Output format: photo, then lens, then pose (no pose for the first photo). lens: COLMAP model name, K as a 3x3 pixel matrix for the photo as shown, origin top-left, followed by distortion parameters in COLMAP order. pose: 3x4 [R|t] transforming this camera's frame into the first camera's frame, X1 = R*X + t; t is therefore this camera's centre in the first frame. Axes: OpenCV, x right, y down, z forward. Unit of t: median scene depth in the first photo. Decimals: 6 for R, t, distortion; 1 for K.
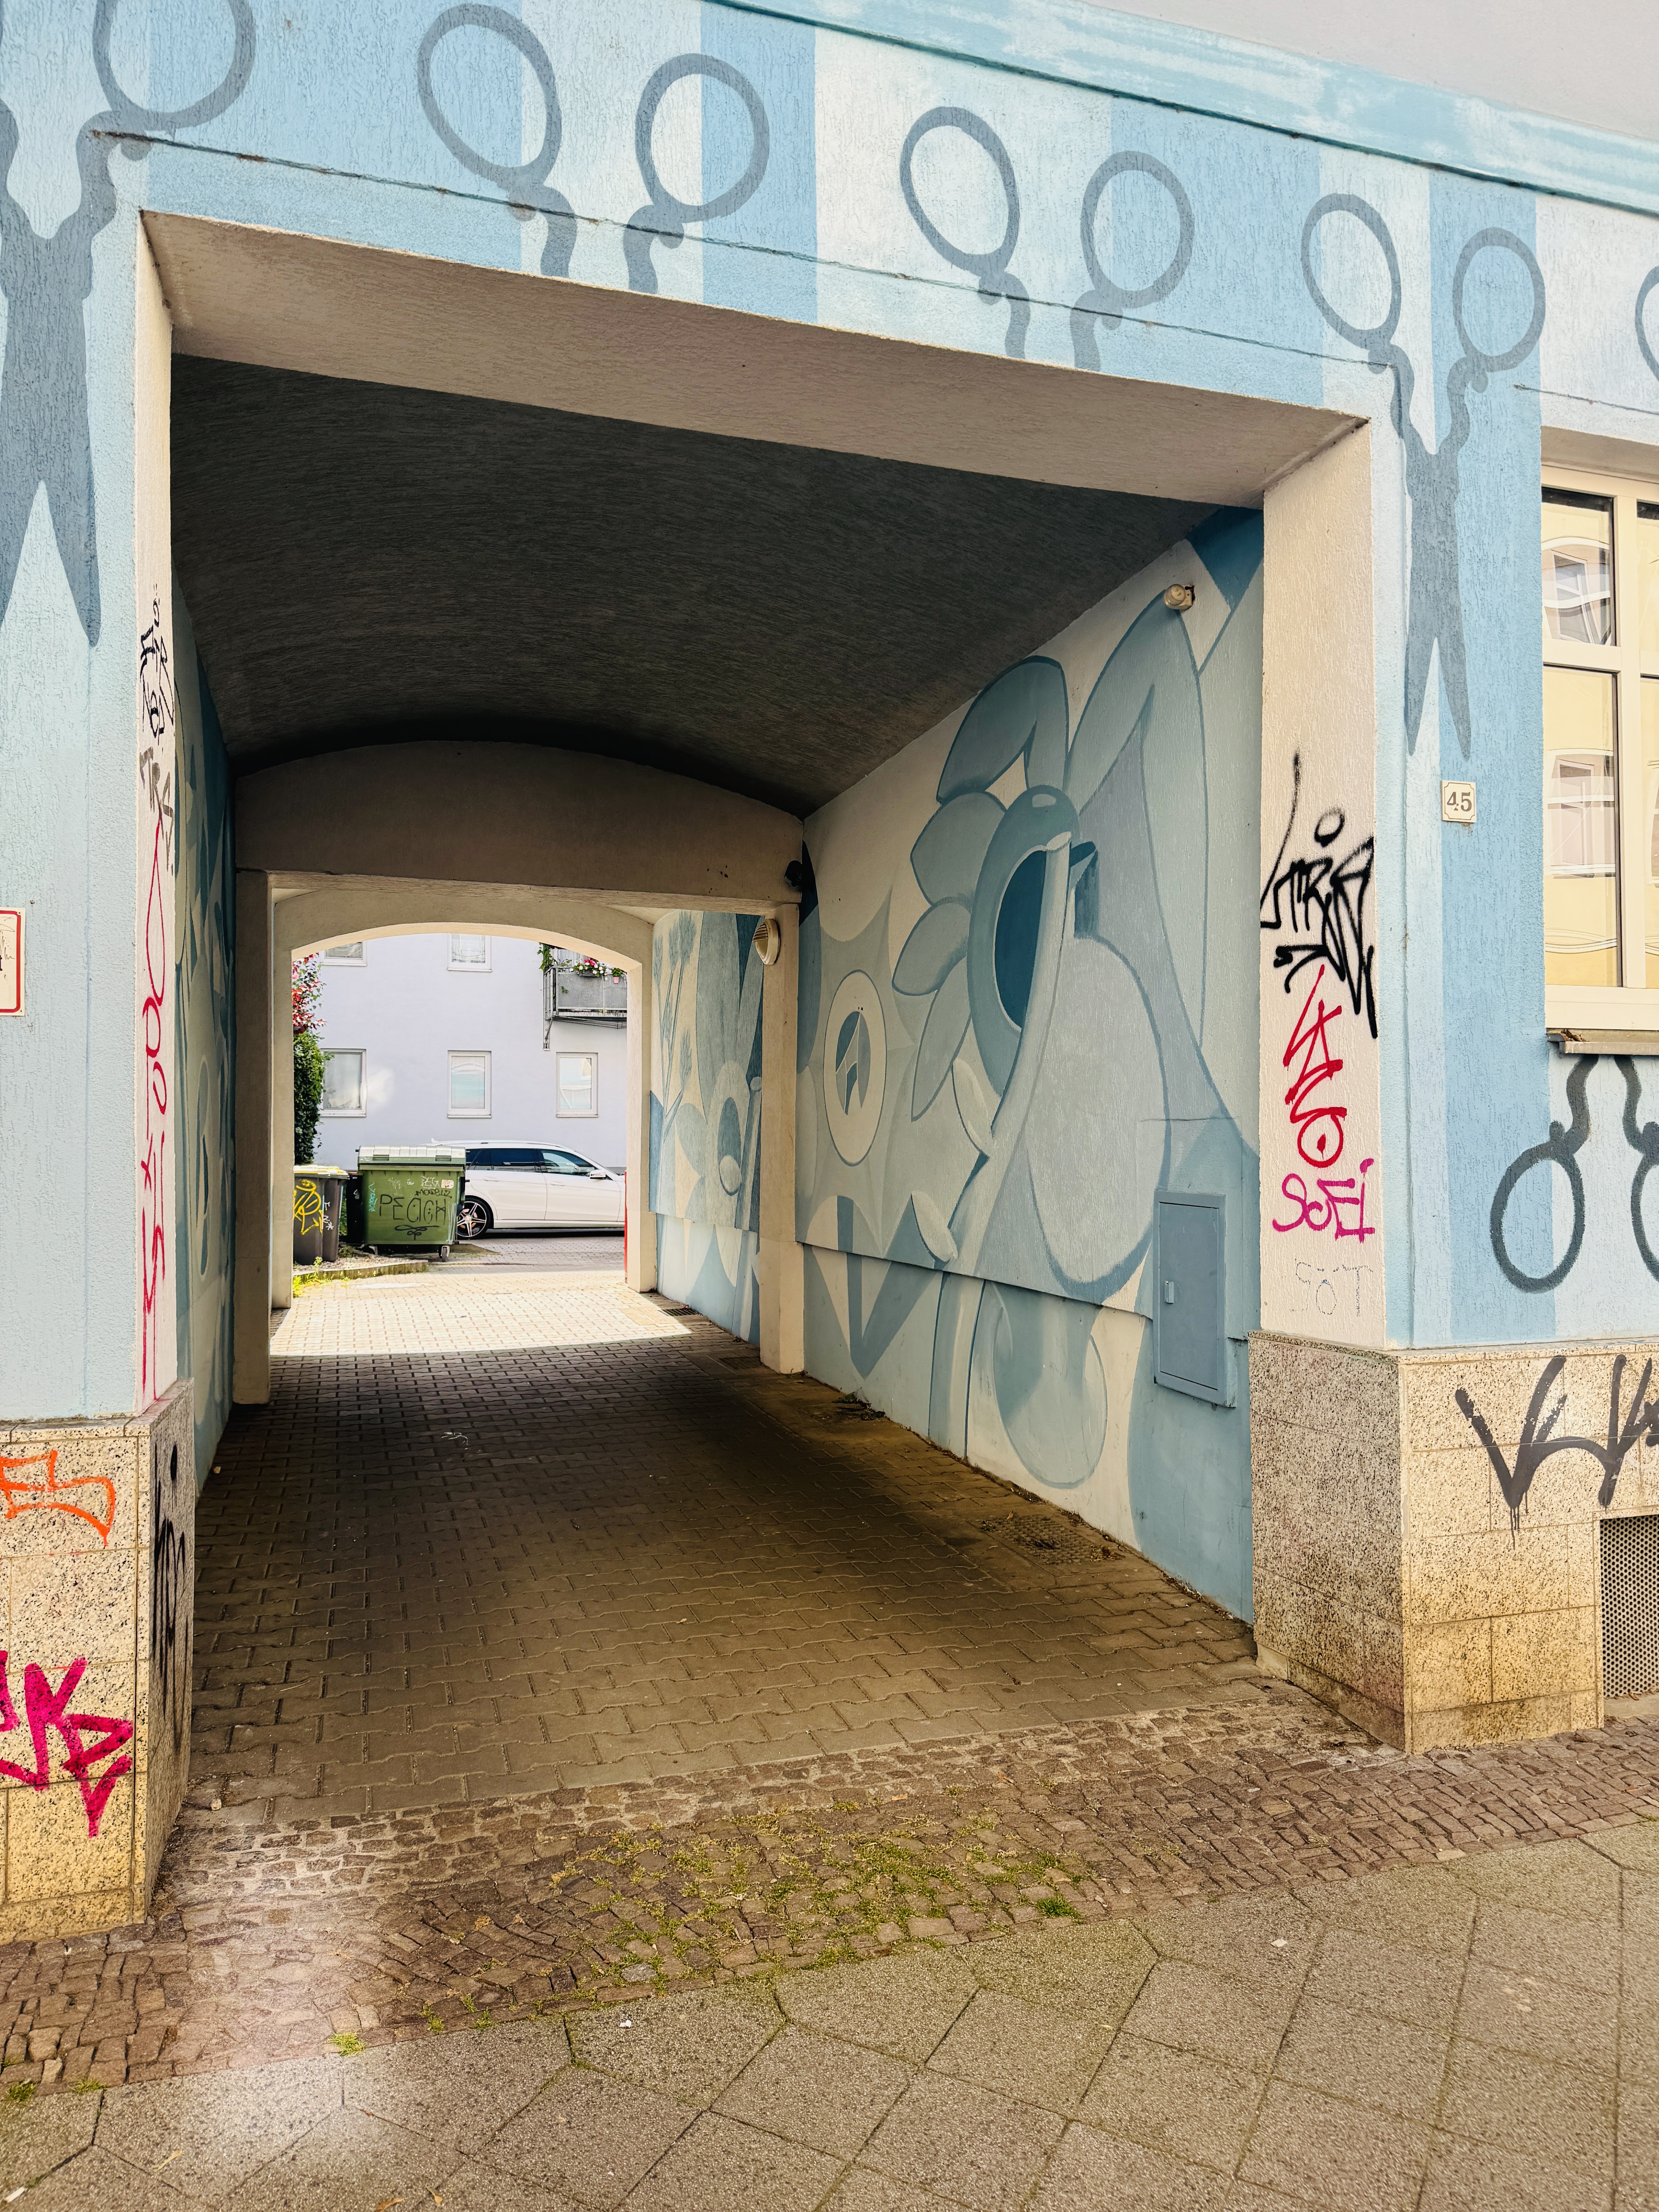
lens RADIAL K [[1625.4, 0, 869.9], [0, 1625.4, 1079.9], [0, 0, 1]] dist [0.001680, 0.000383]
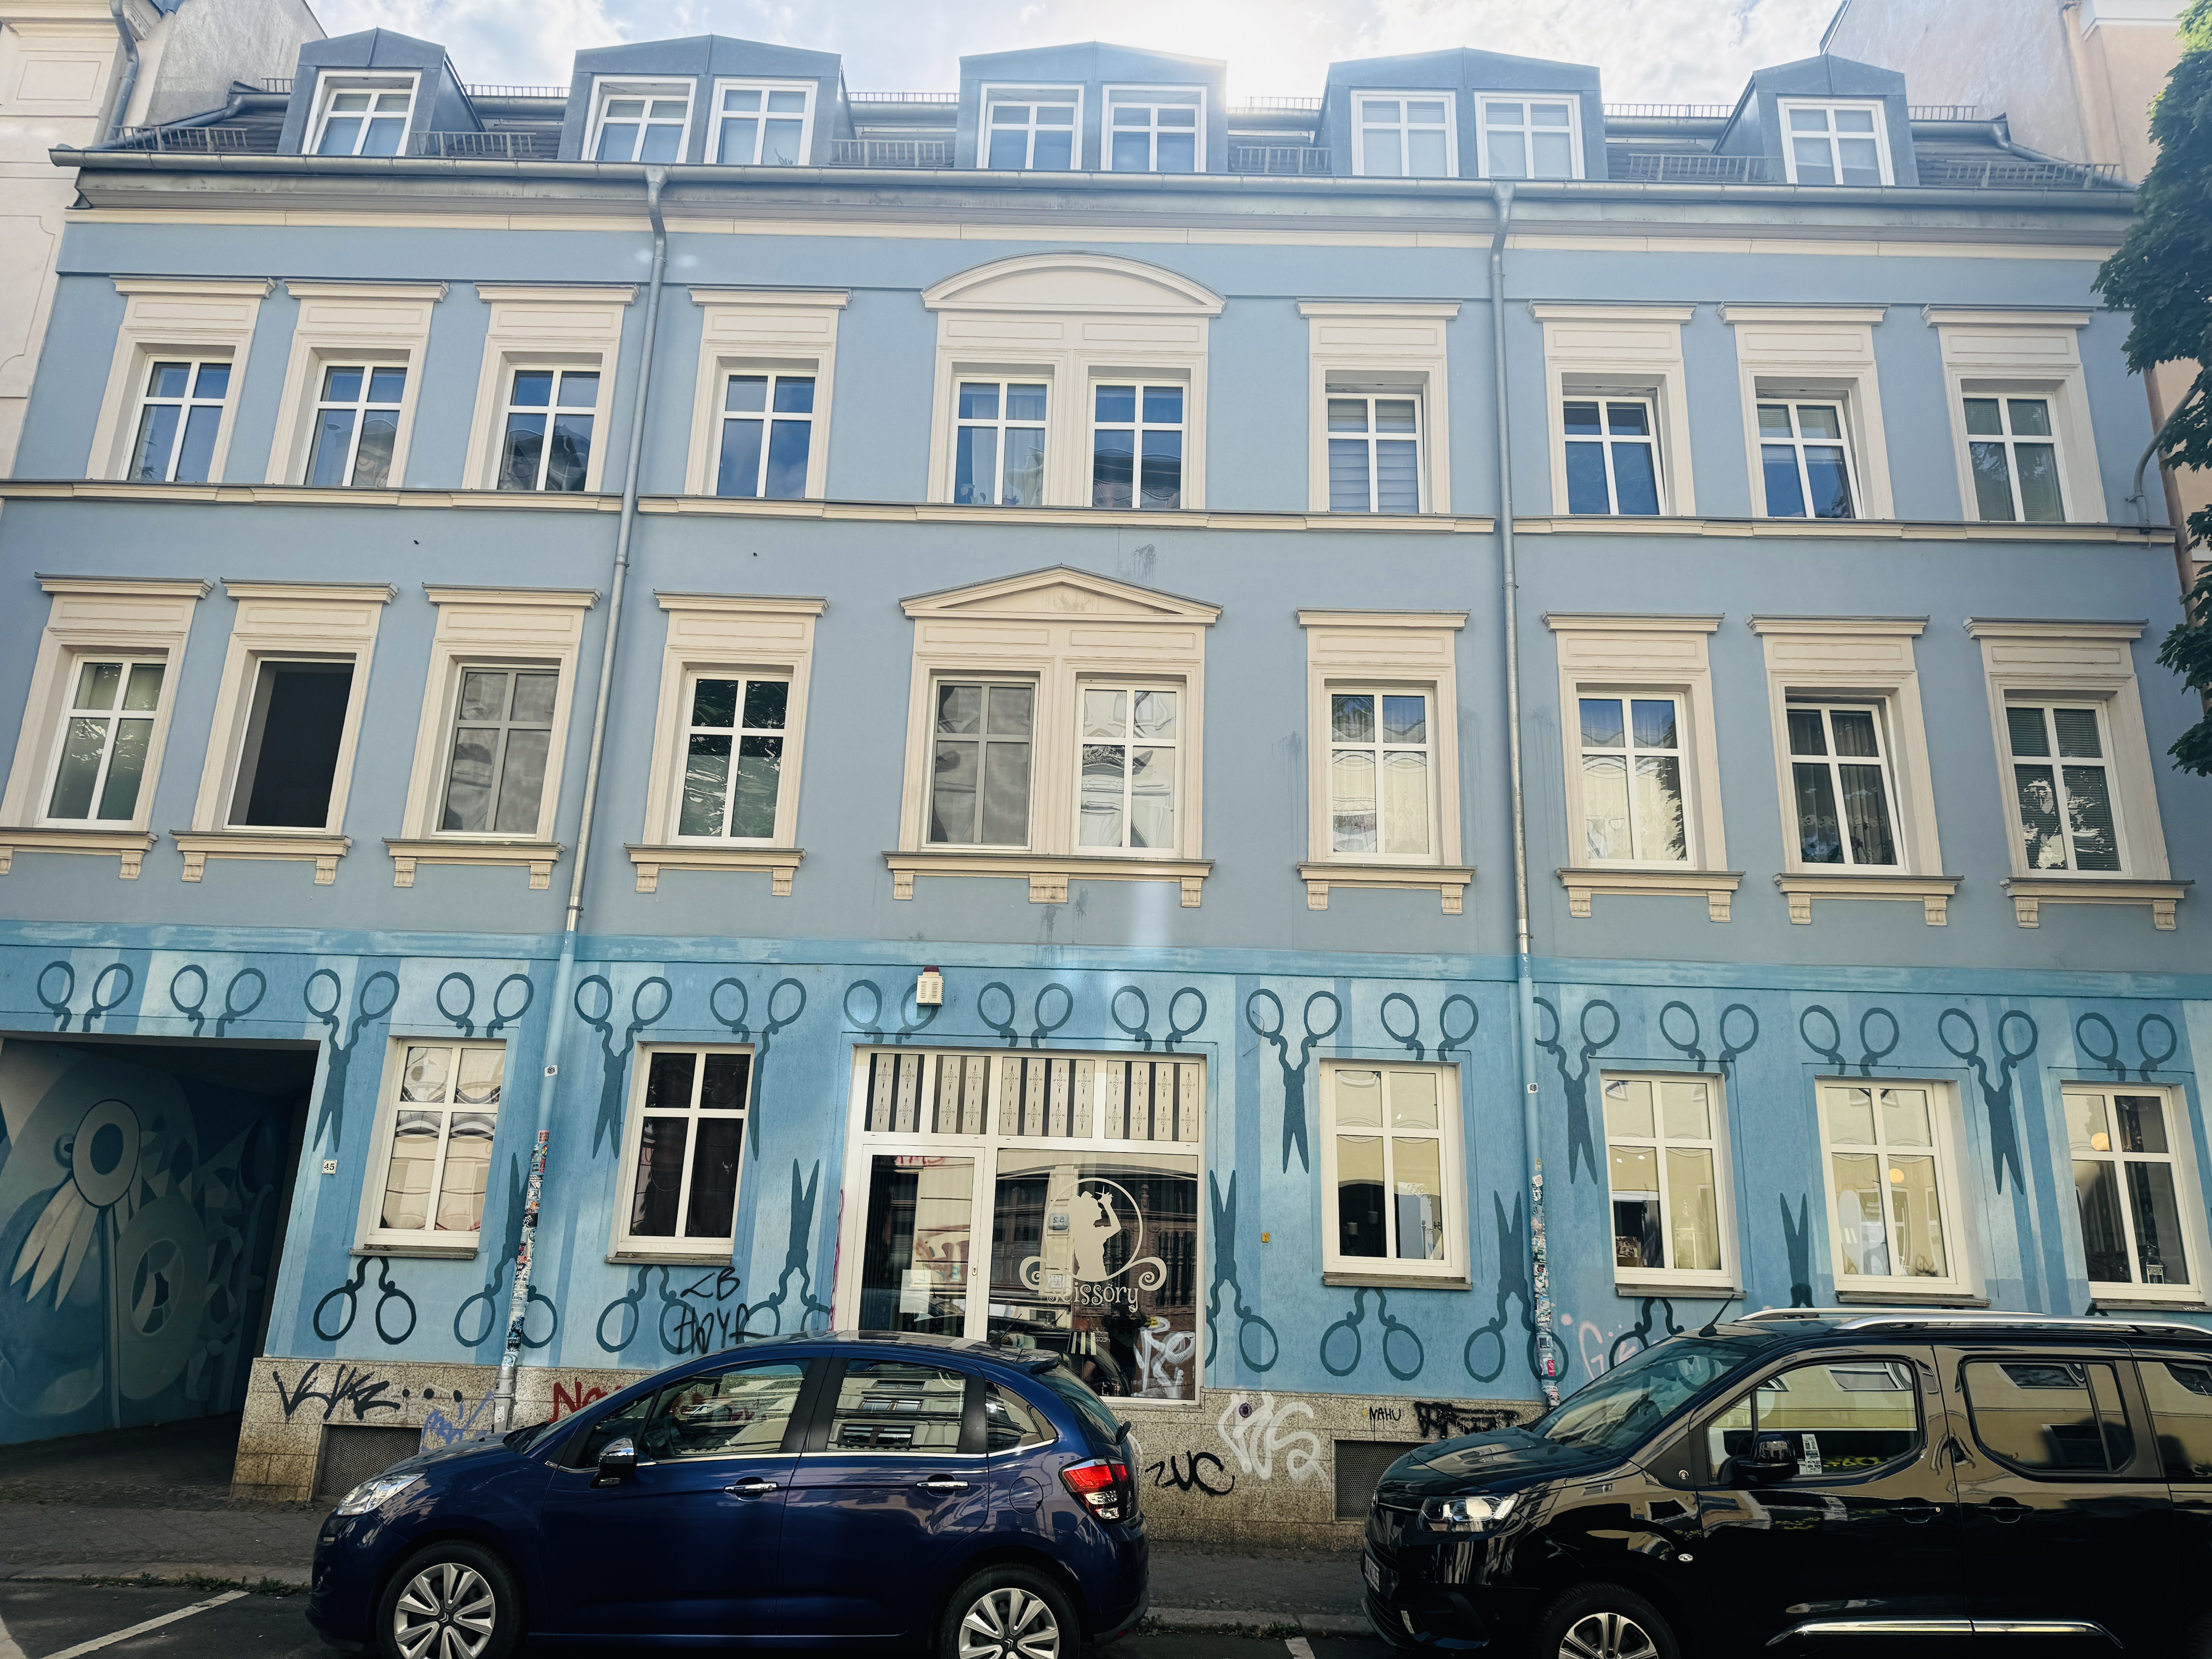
lens RADIAL K [[1495.5, 0, 1122.1], [0, 1495.5, 832.0], [0, 0, 1]] dist [0.051276, -0.064436]
pose [[0.941266, -0.062478, -0.331834, 2.717771], [-0.021954, 0.969330, -0.244781, -0.120700], [0.336950, 0.237689, 0.911026, -1.197695]]
